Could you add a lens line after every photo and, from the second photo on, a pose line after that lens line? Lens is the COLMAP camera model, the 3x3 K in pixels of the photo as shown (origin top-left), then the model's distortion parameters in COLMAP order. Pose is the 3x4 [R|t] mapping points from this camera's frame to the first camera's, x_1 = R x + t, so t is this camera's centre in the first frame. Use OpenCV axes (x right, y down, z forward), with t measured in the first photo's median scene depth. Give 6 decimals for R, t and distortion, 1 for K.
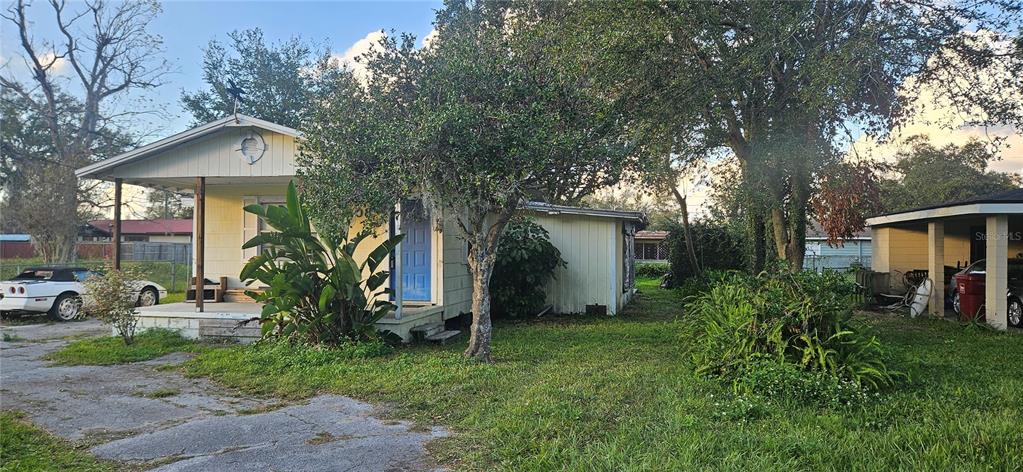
lens RADIAL K [[714.2, 0, 511.5], [0, 714.2, 236.0], [0, 0, 1]] dist [0.082979, -0.087765]
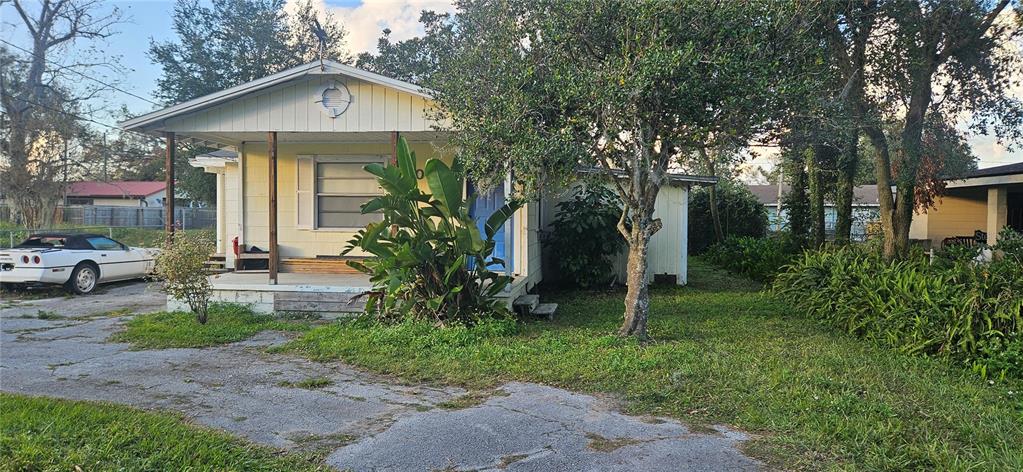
lens RADIAL K [[714.2, 0, 511.5], [0, 714.2, 236.0], [0, 0, 1]] dist [0.082979, -0.087765]
pose [[0.996467, 0.000480, 0.083980, -0.173111], [-0.004515, 0.998844, 0.047860, 0.001389], [-0.083859, -0.048070, 0.995317, 0.077304]]
